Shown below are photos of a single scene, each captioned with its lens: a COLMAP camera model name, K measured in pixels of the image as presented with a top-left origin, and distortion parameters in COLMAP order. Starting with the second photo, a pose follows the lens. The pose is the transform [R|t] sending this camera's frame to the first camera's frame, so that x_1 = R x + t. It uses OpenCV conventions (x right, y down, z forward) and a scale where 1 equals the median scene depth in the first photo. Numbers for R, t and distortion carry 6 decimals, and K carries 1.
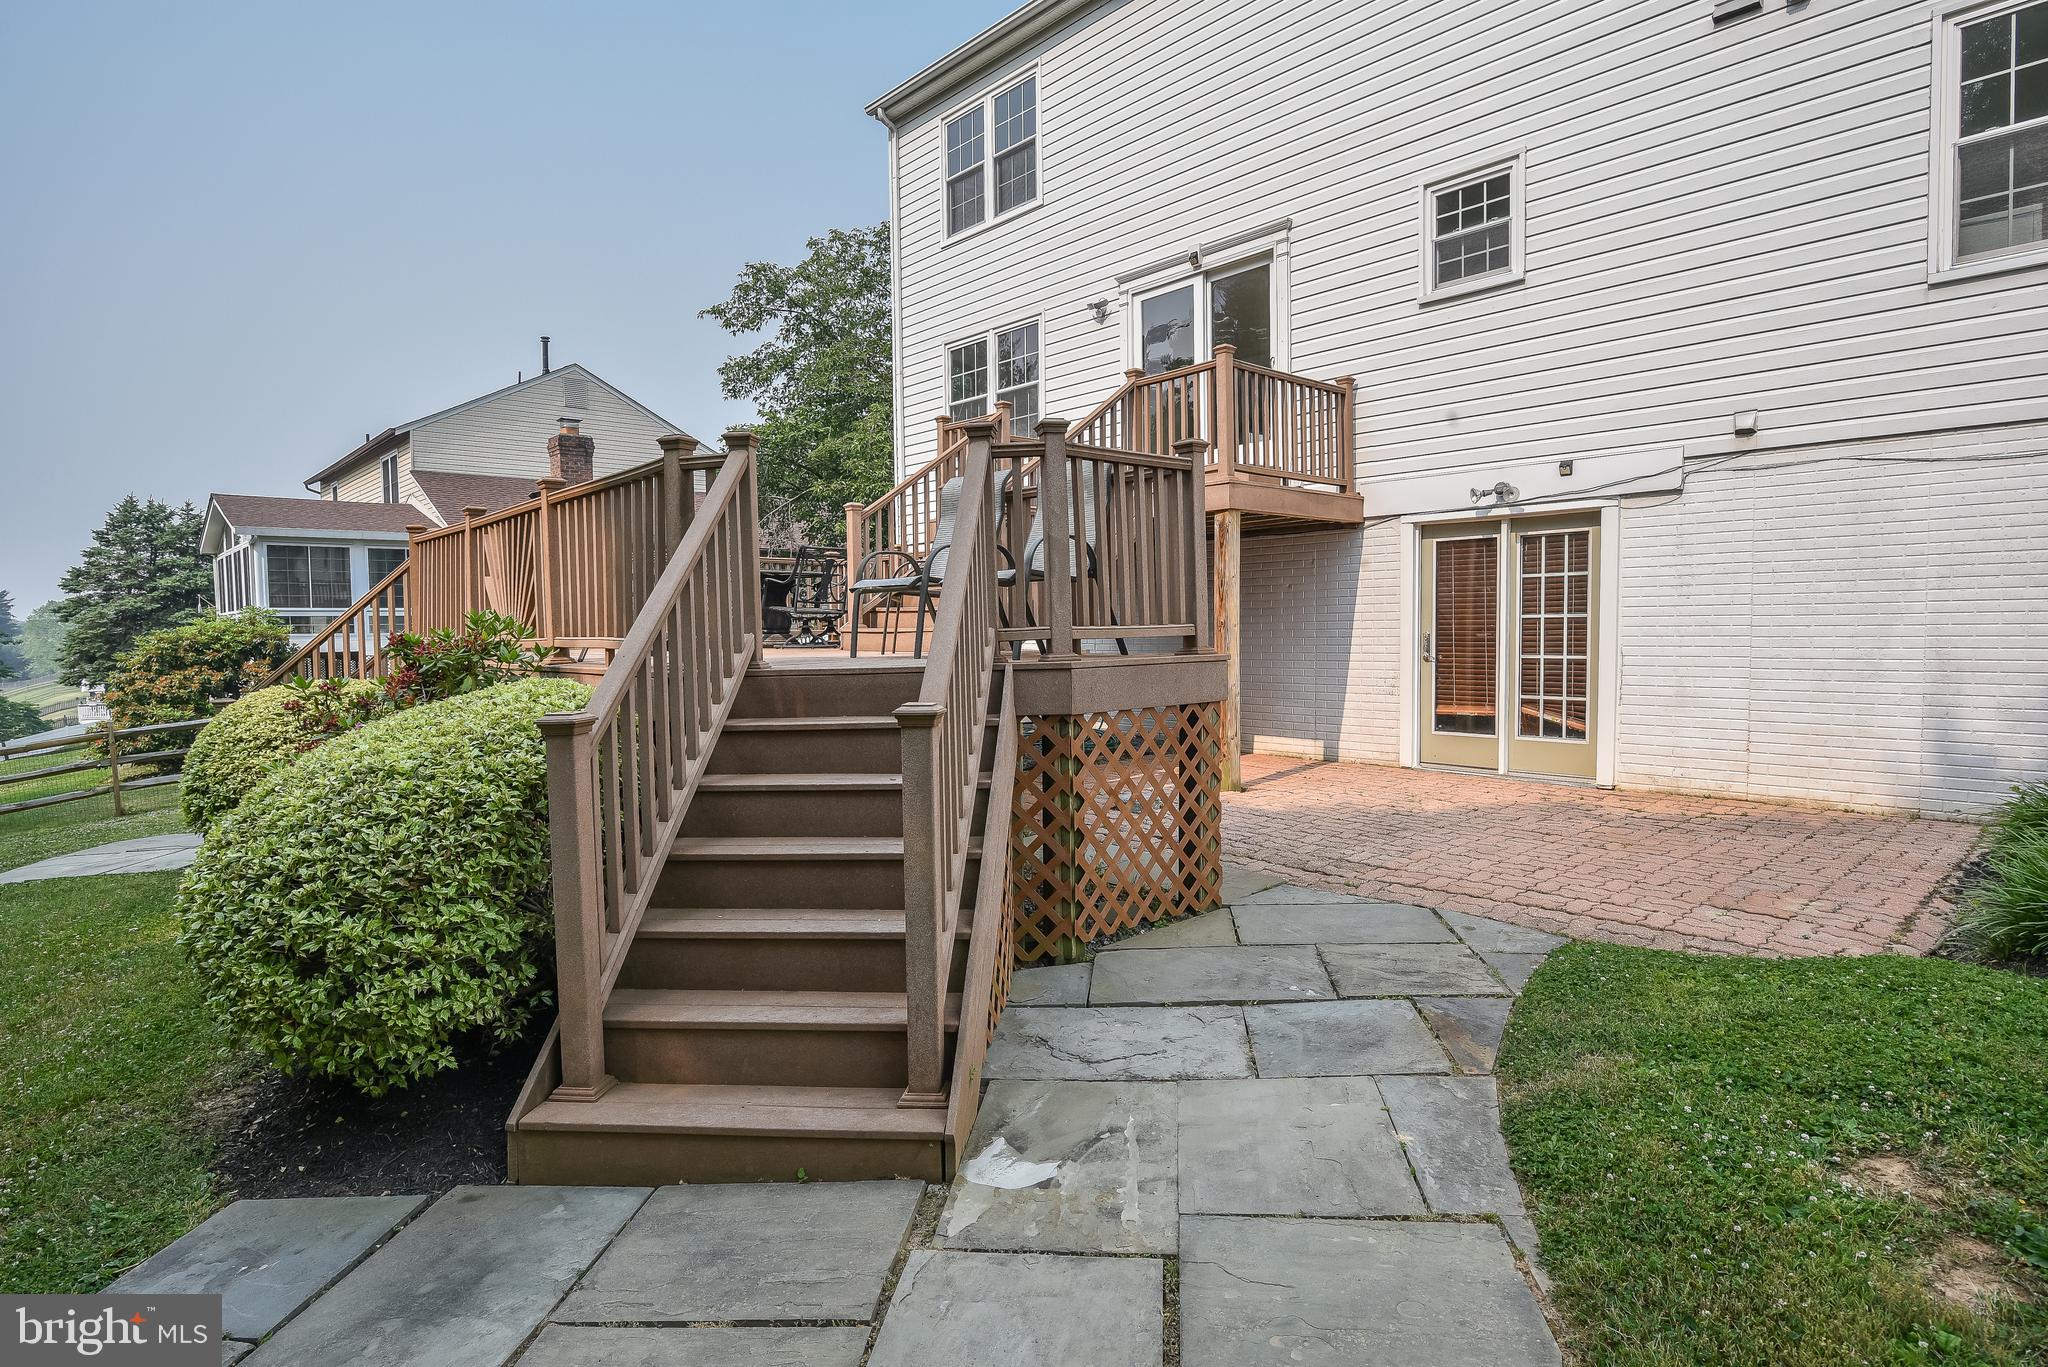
lens RADIAL K [[1099.3, 0, 1025.3], [0, 1099.3, 690.4], [0, 0, 1]] dist [-0.016317, -0.000494]
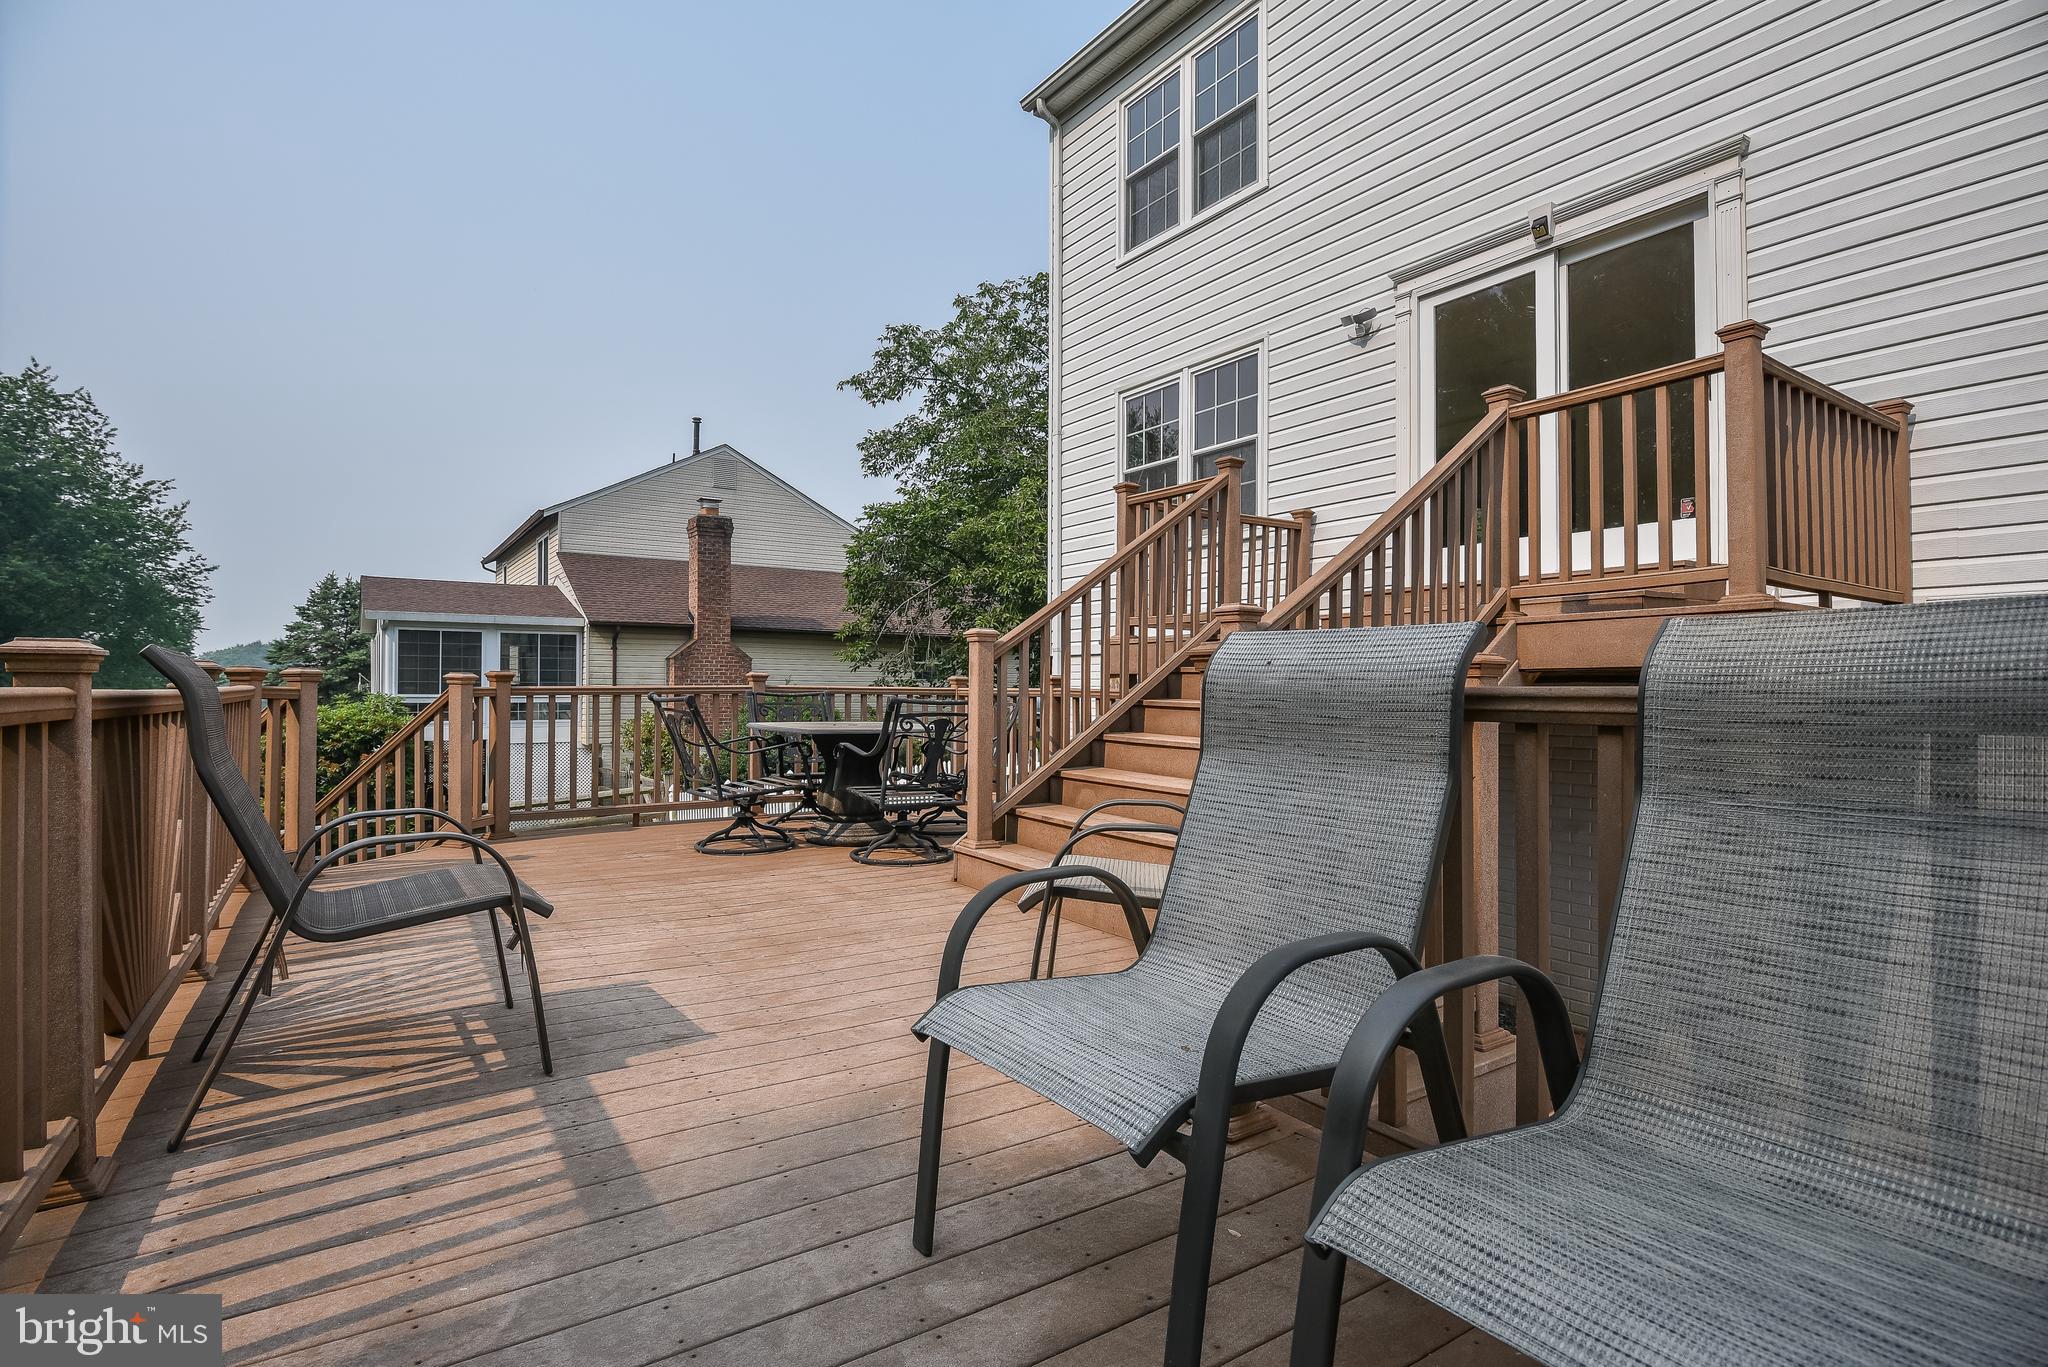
lens RADIAL K [[1007.3, 0, 1024.0], [0, 1007.3, 683.5], [0, 0, 1]] dist [-0.020385, -0.000373]
pose [[0.990934, 0.016276, -0.133358, -0.031360], [-0.024538, 0.997864, -0.060547, -0.054607], [0.132087, 0.063270, 0.989217, 0.238557]]
